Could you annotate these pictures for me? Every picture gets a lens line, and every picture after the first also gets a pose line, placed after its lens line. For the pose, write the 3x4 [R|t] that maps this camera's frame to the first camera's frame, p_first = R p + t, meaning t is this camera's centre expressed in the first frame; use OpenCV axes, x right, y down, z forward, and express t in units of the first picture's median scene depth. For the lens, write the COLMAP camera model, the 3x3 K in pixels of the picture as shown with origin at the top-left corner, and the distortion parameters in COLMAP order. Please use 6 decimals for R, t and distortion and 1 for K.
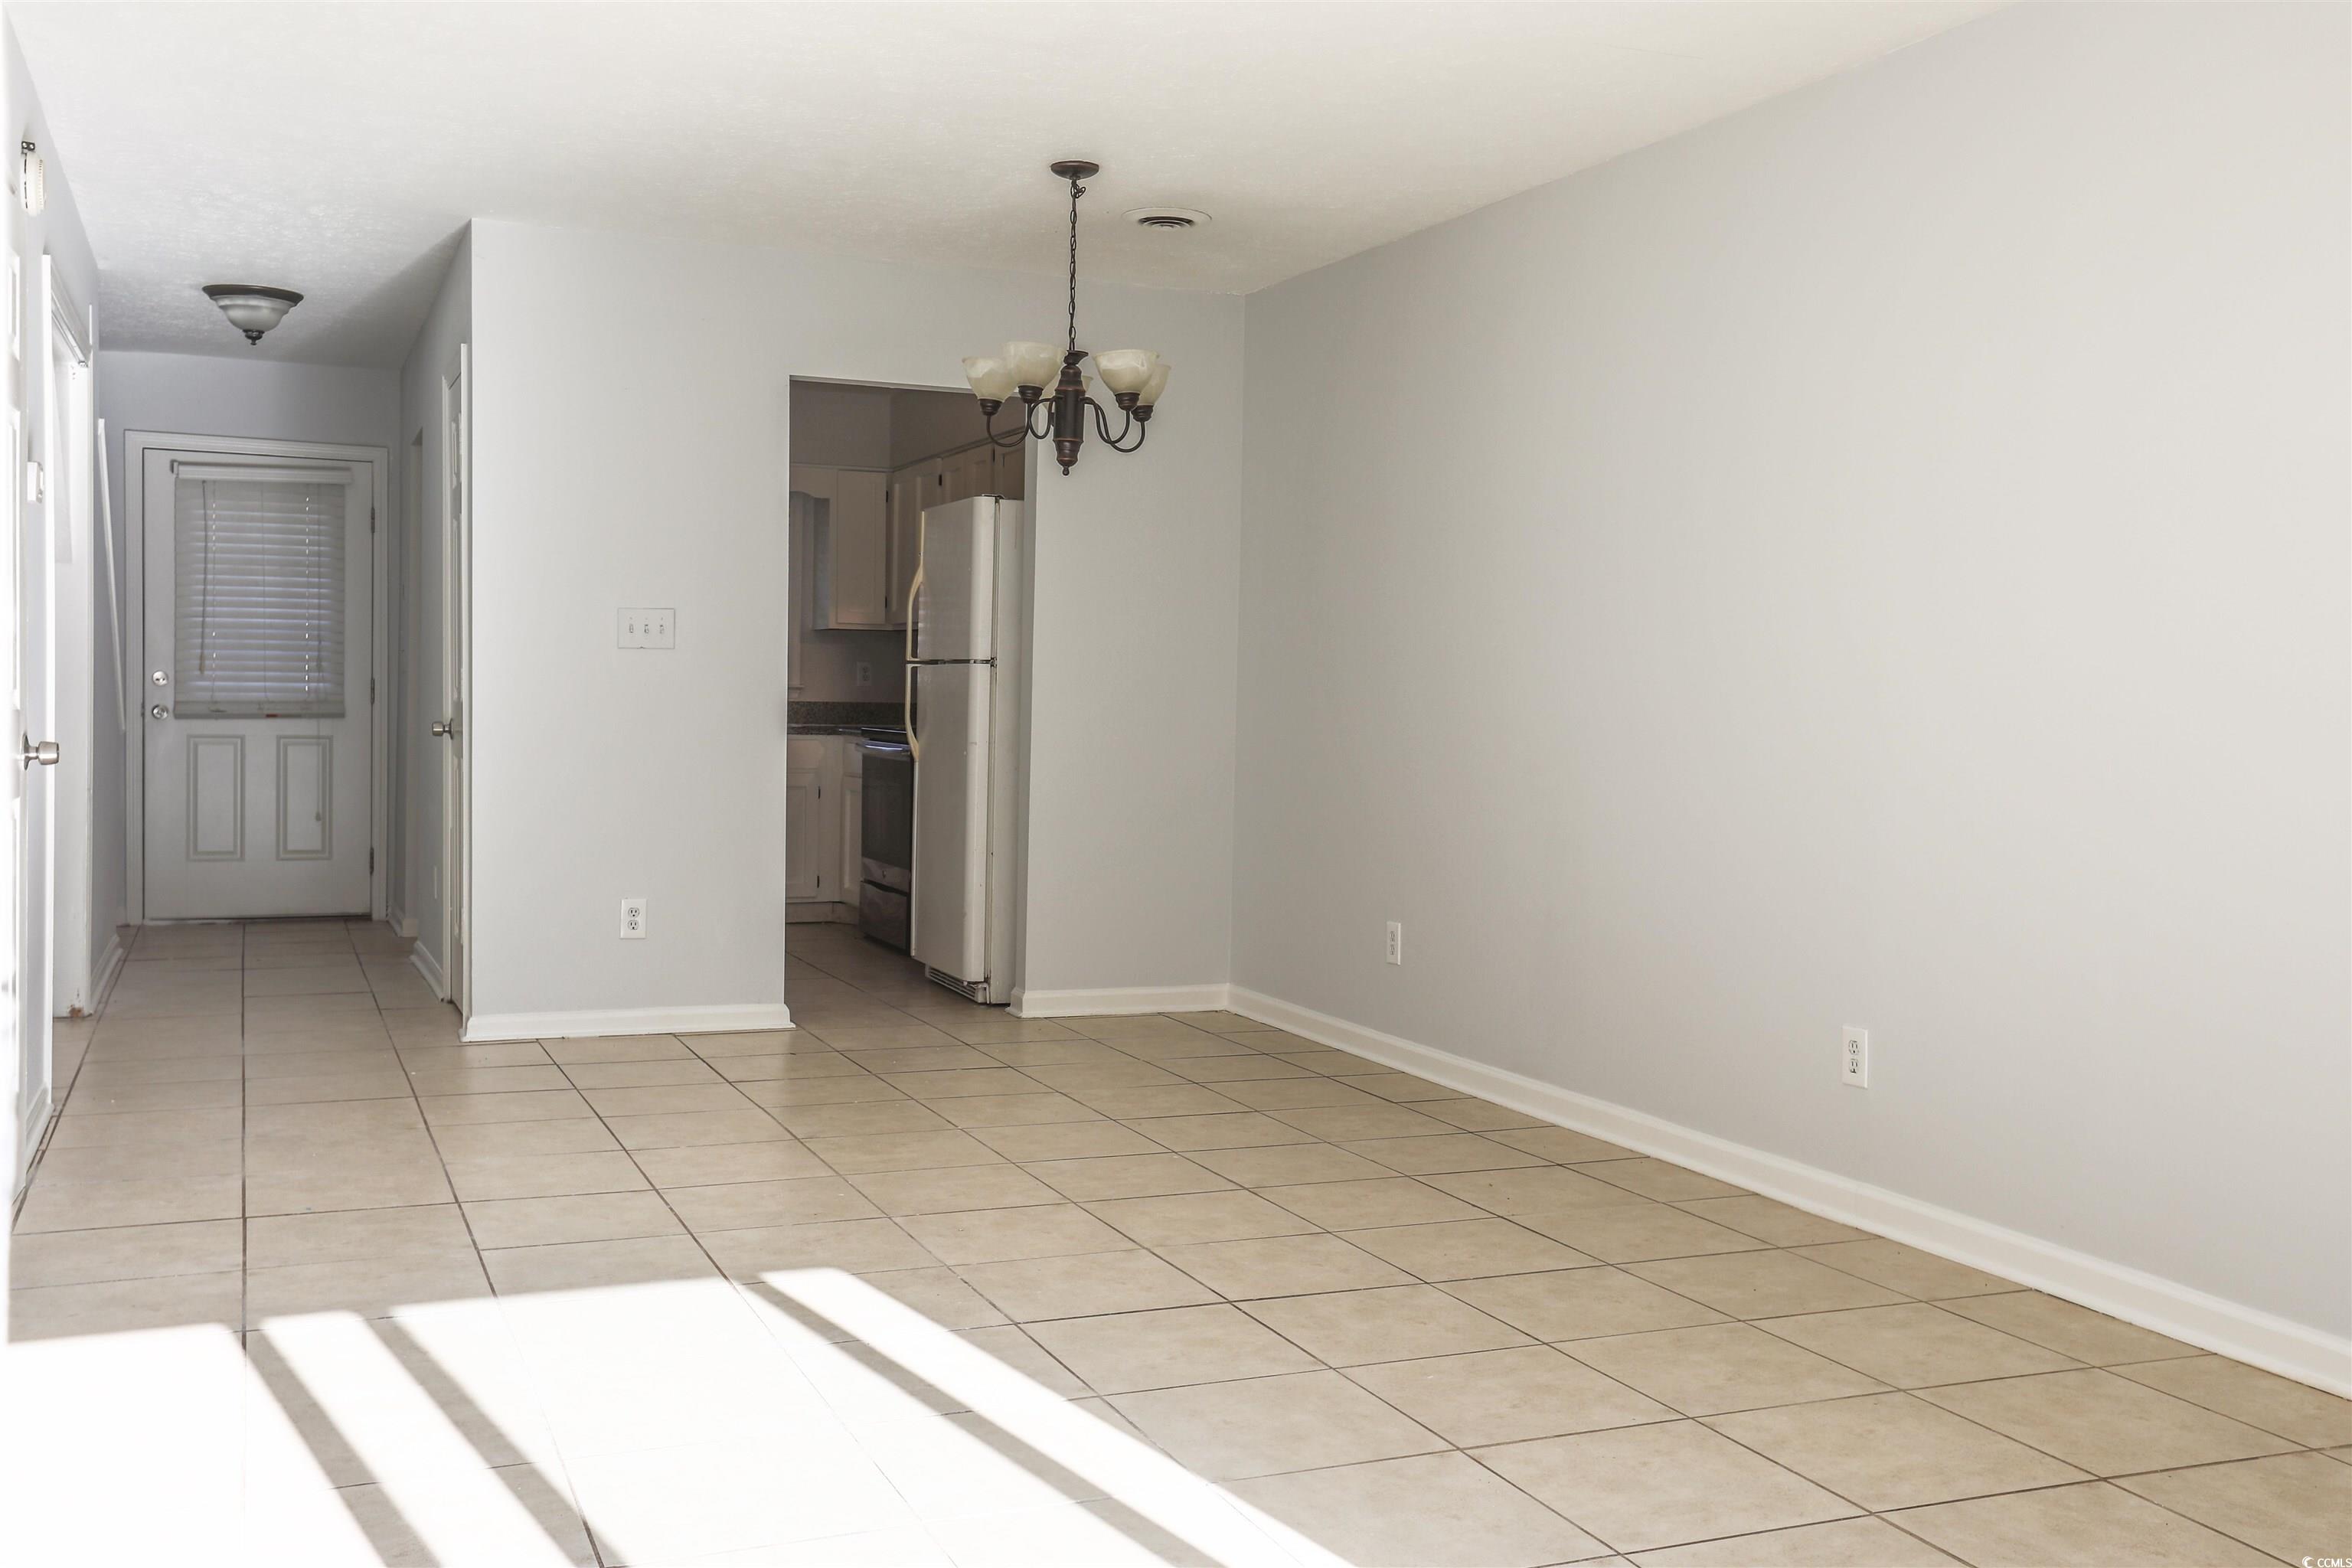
lens RADIAL K [[2214.6, 0, 1176.2], [0, 2214.6, 756.7], [0, 0, 1]] dist [0.011625, 0.012095]
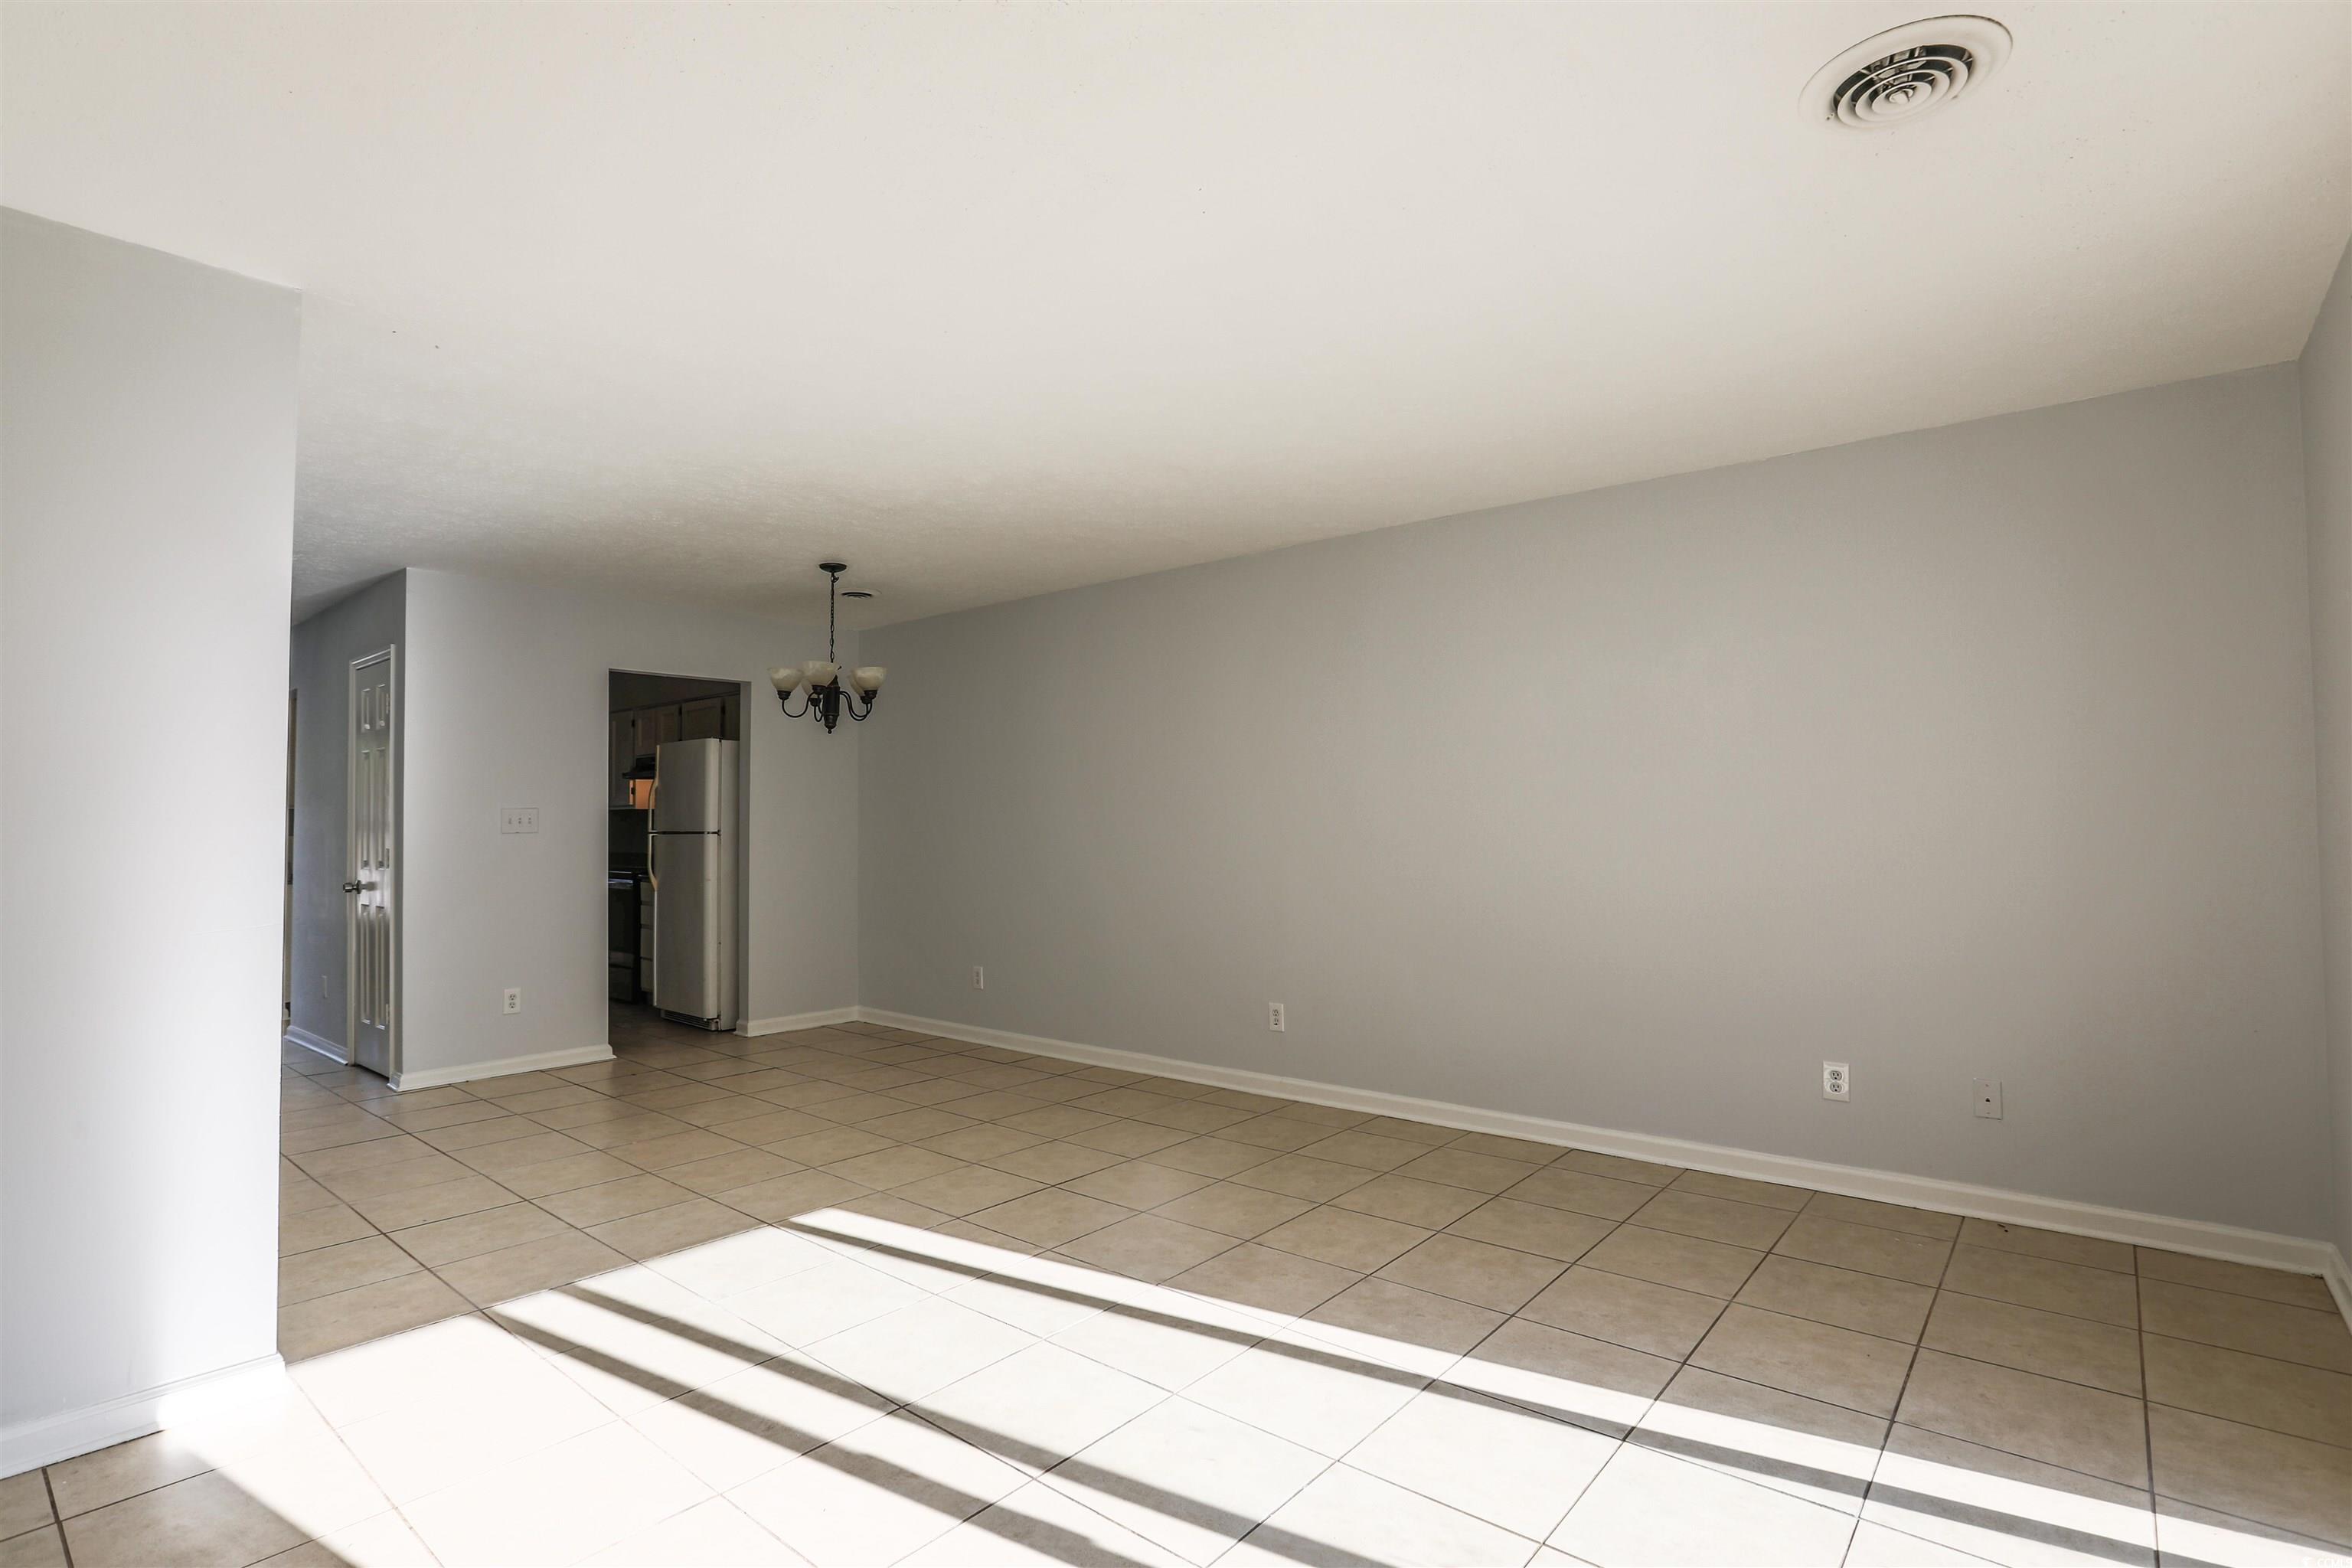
lens RADIAL K [[1140.1, 0, 1181.2], [0, 1140.1, 778.6], [0, 0, 1]] dist [-0.060960, 0.027963]
pose [[0.883914, -0.008473, 0.467573, -0.201684], [0.038529, 0.997756, -0.054755, -0.025991], [-0.466060, 0.066414, 0.882257, 0.050487]]
